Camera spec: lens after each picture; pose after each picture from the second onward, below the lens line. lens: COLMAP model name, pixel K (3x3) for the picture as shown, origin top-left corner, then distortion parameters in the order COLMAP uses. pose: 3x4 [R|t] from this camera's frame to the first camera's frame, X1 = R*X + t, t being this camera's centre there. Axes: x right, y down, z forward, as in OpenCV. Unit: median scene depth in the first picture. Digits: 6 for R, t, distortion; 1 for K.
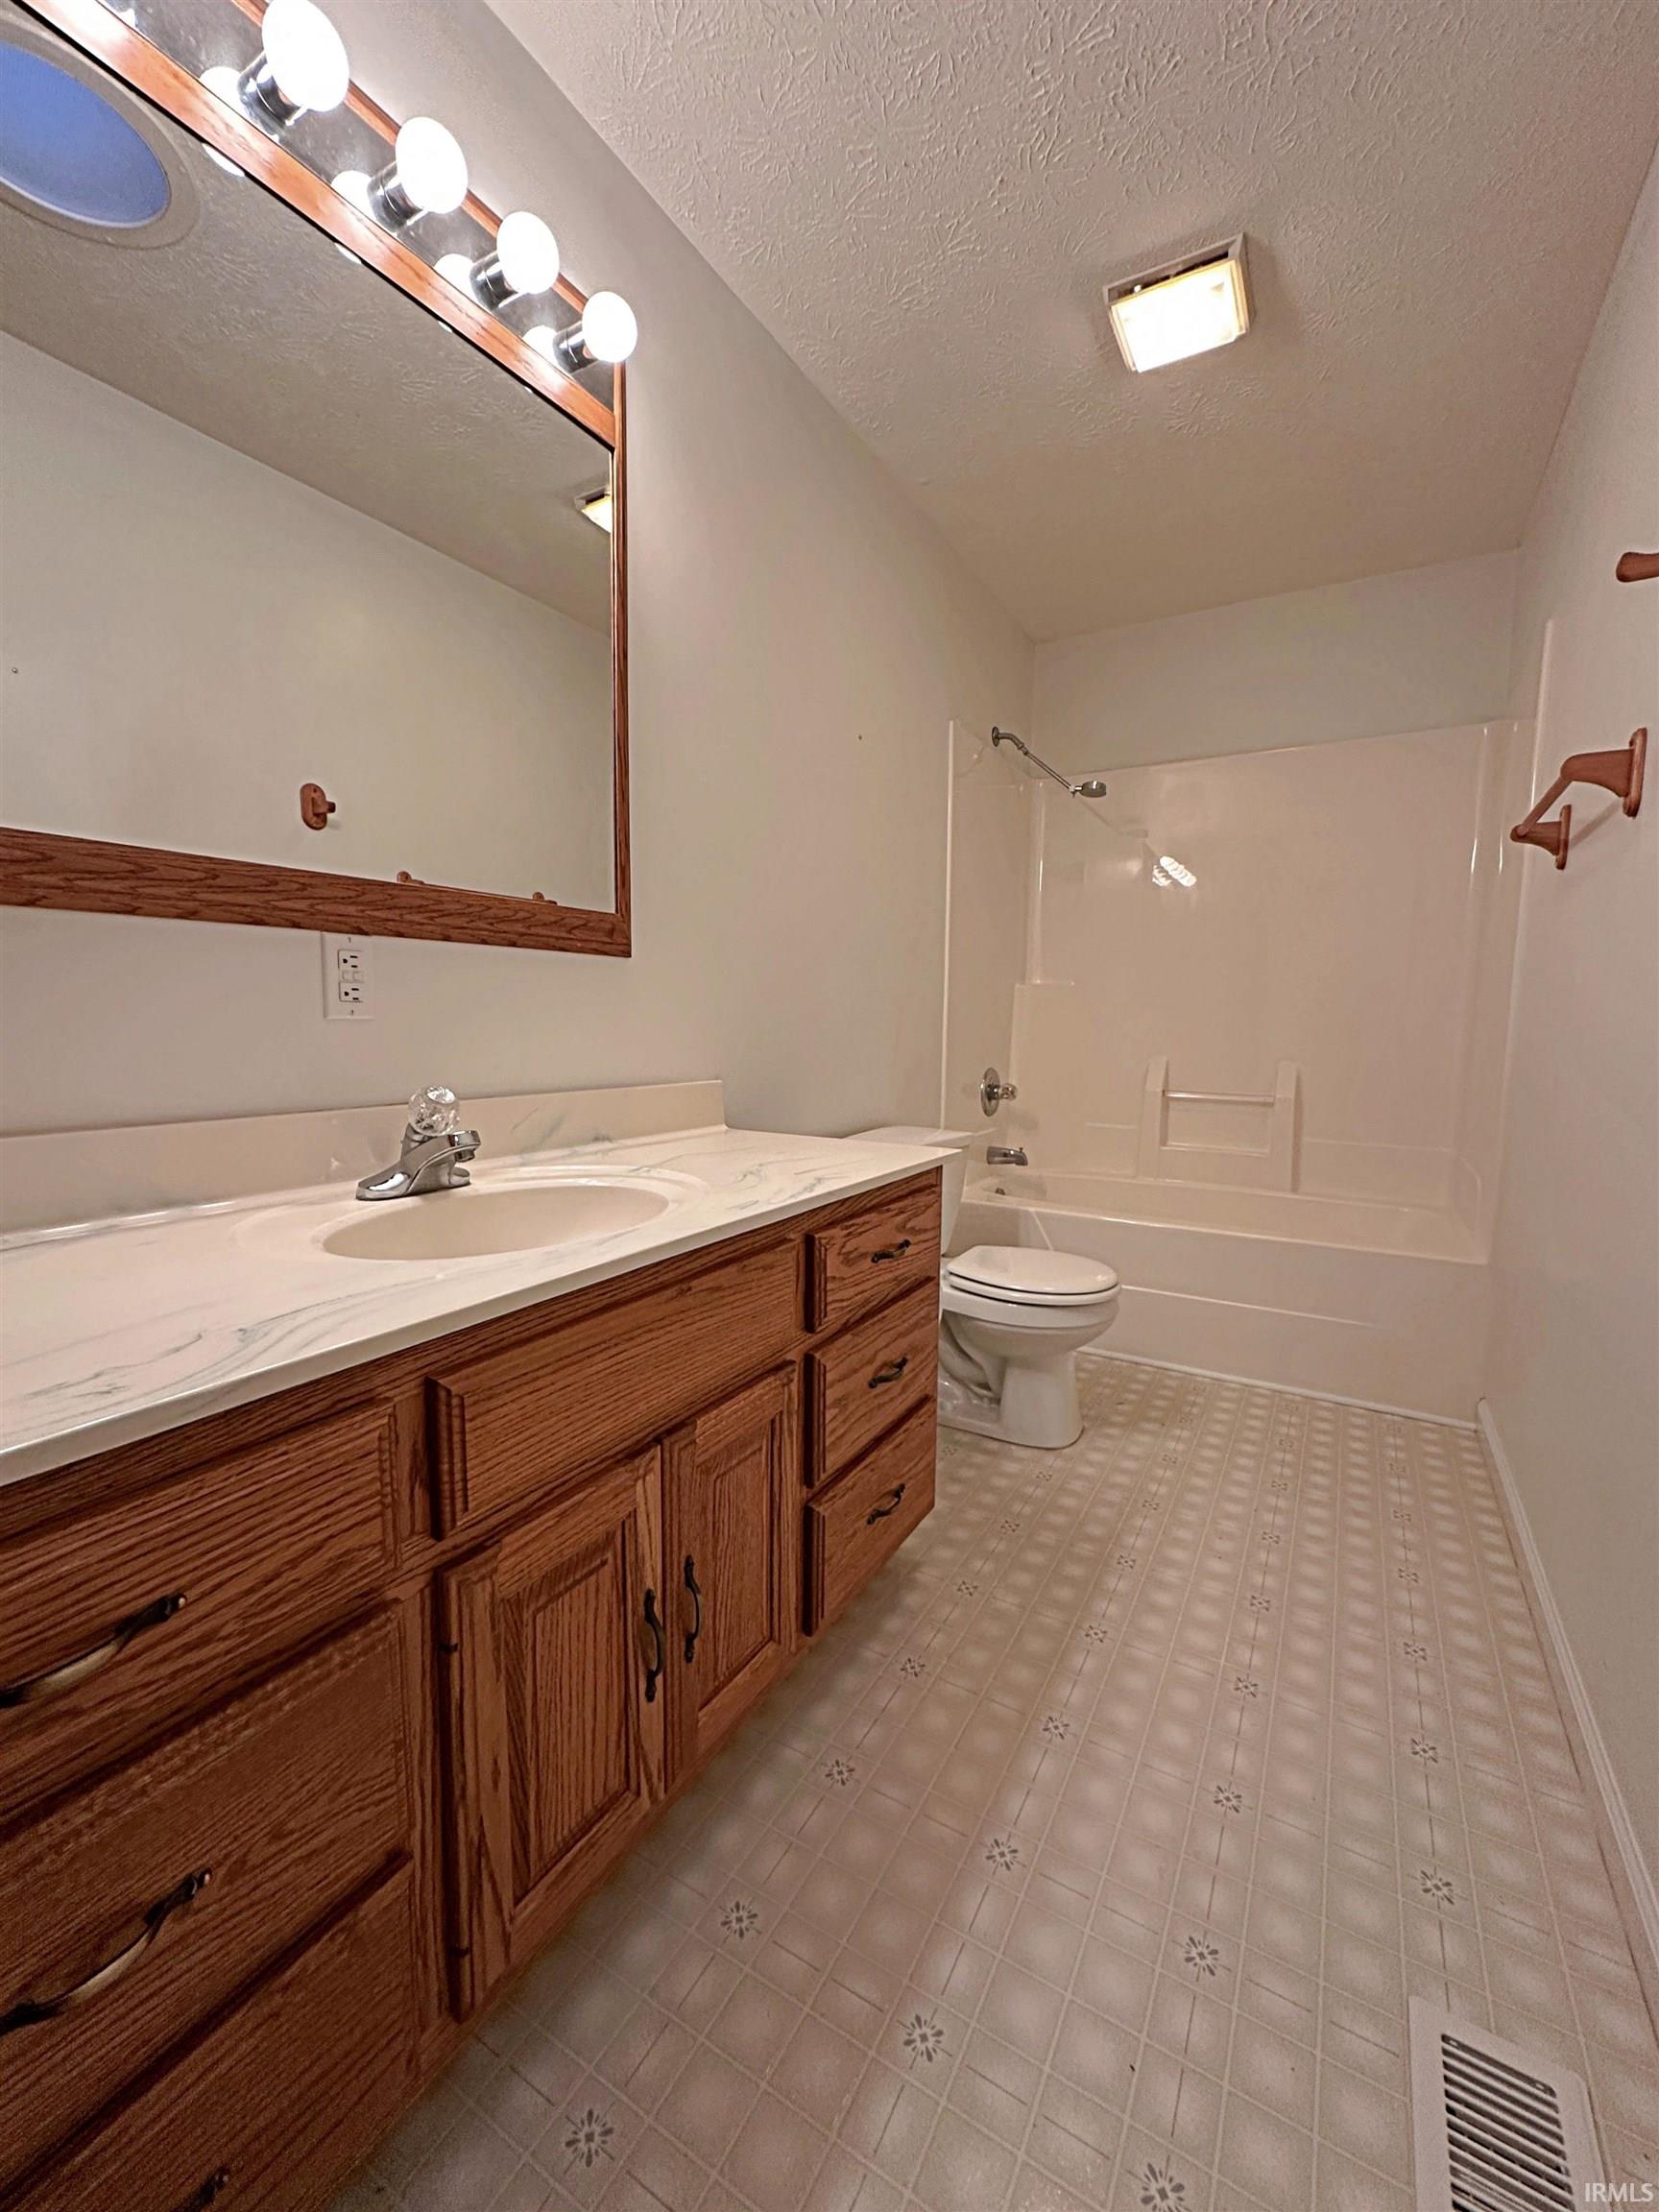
lens RADIAL K [[886.1, 0, 830.1], [0, 886.1, 1109.4], [0, 0, 1]] dist [0.000321, 0.000751]
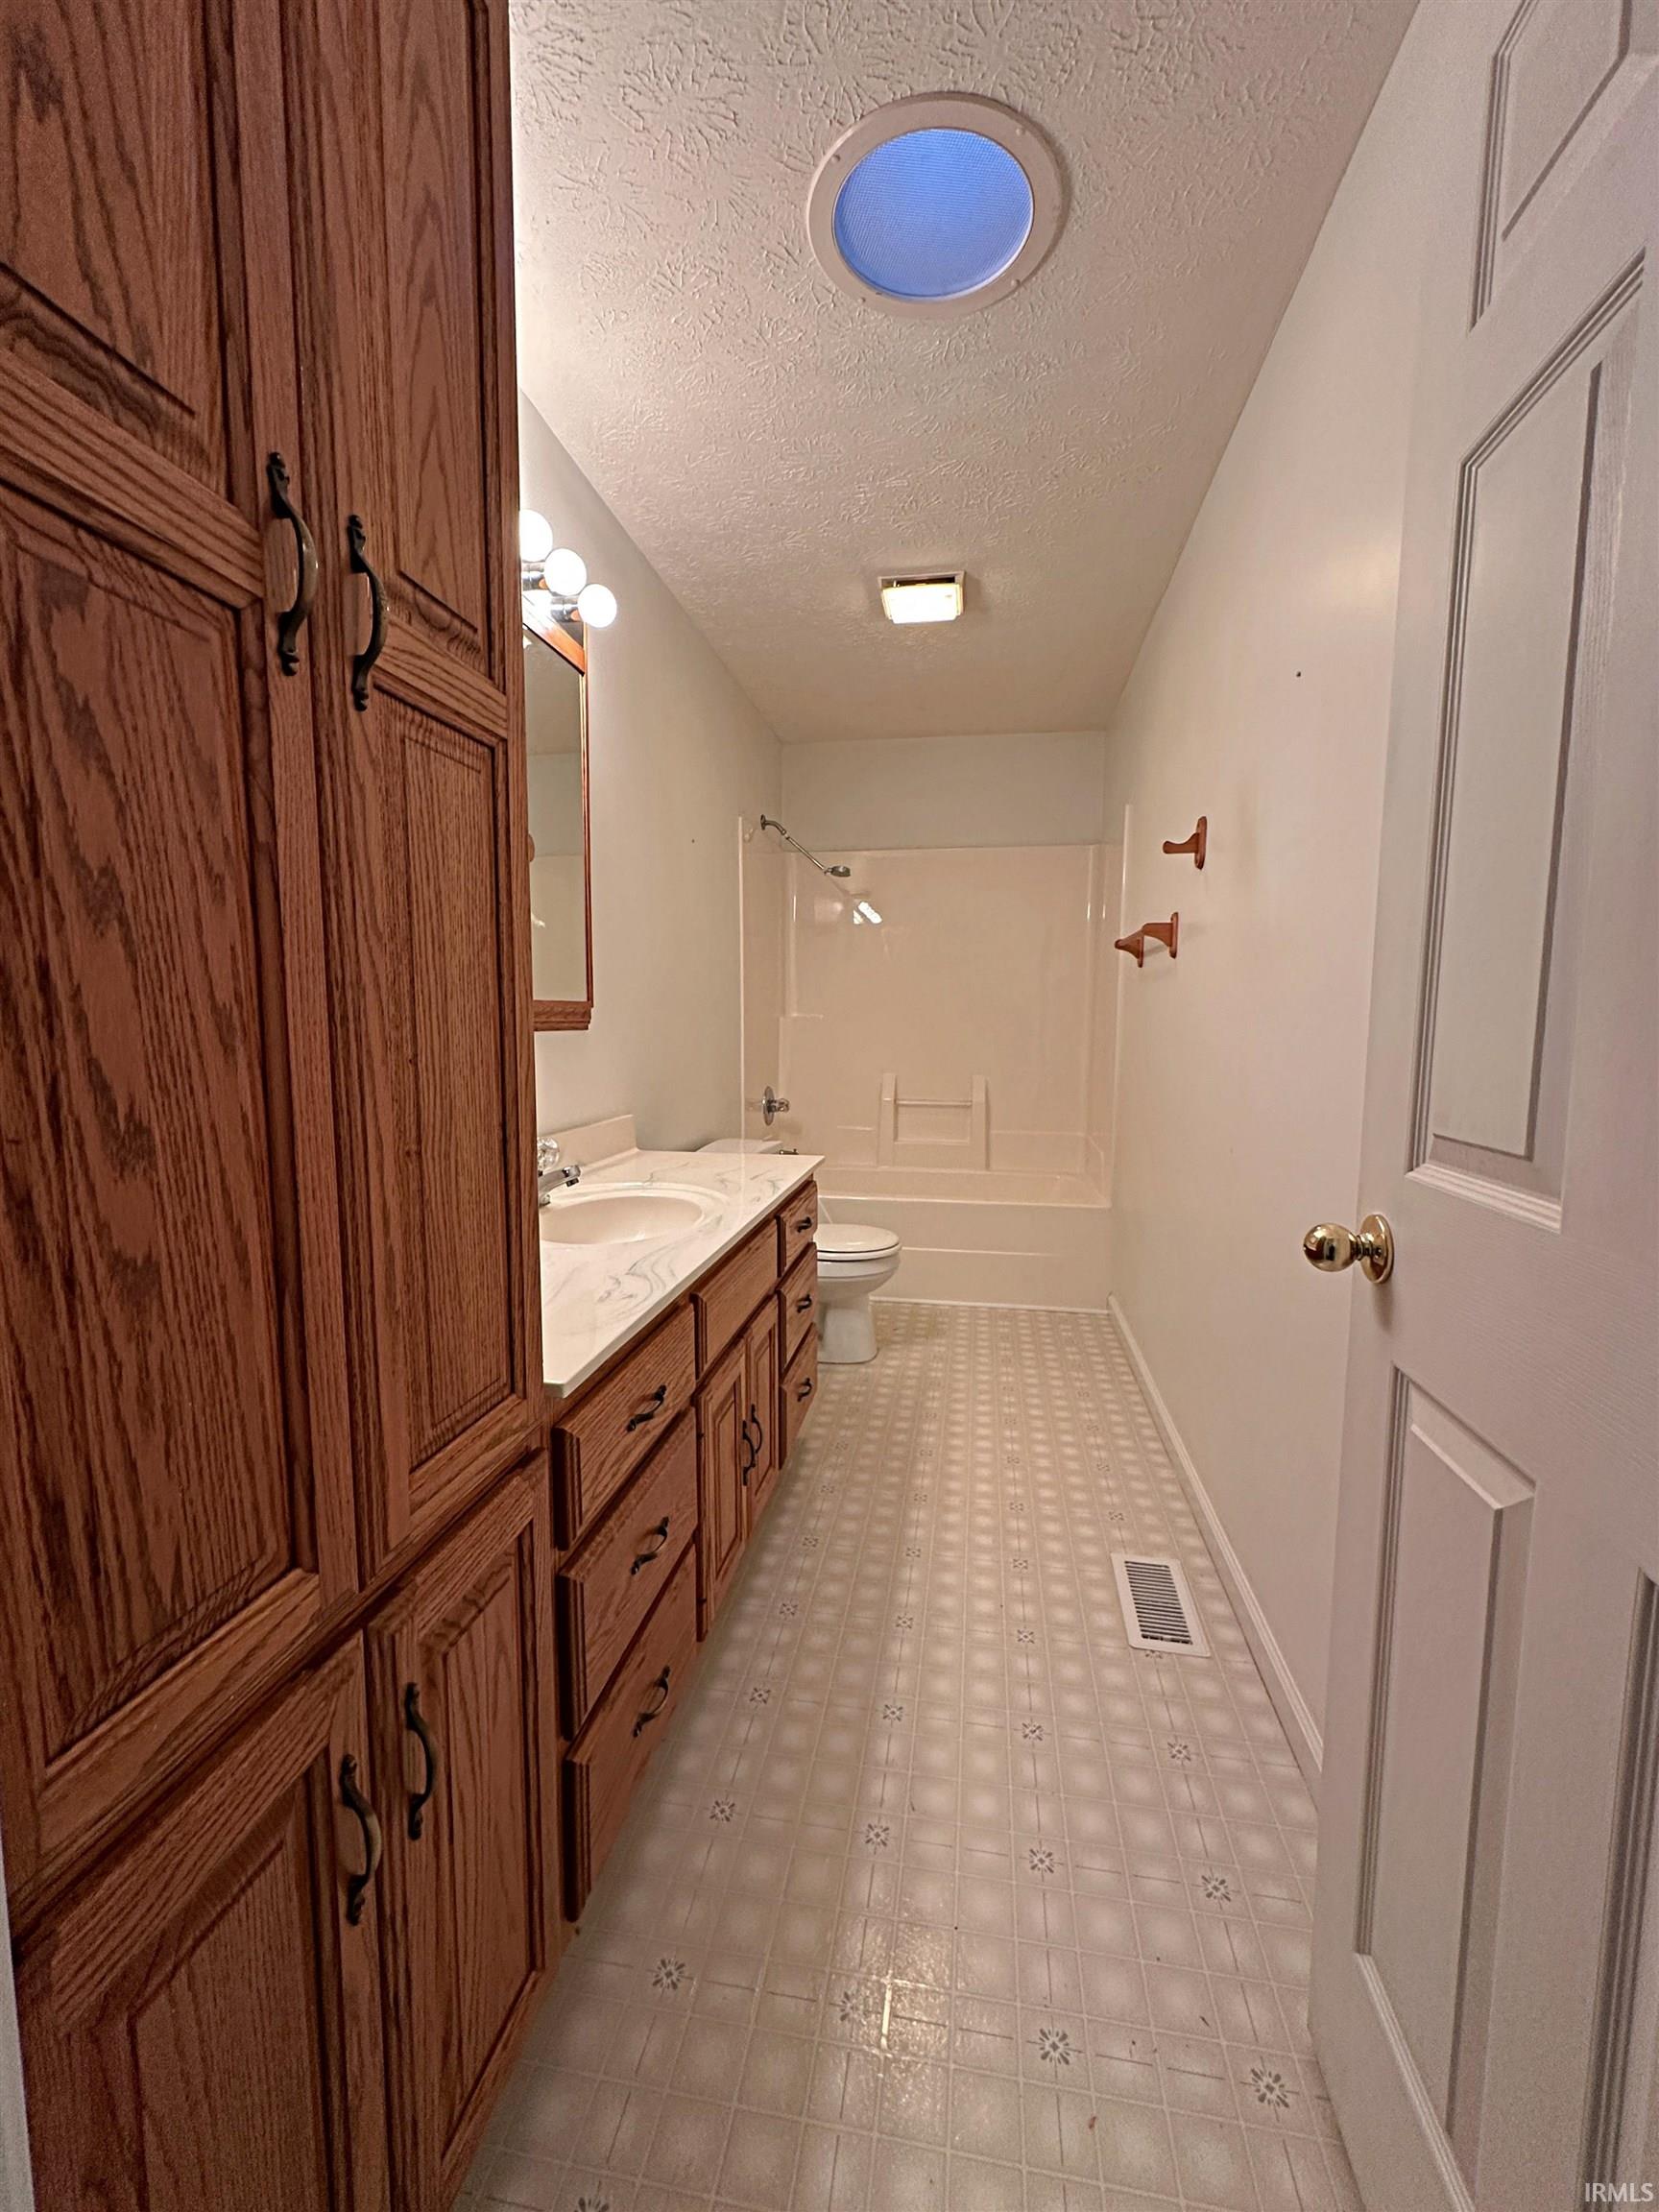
lens RADIAL K [[886.1, 0, 826.5], [0, 886.1, 1111.0], [0, 0, 1]] dist [0.000321, 0.000751]
pose [[0.936451, -0.044514, 0.347964, -0.283898], [0.043532, 0.998995, 0.010645, -0.036457], [-0.348088, 0.005179, 0.937448, -0.315078]]
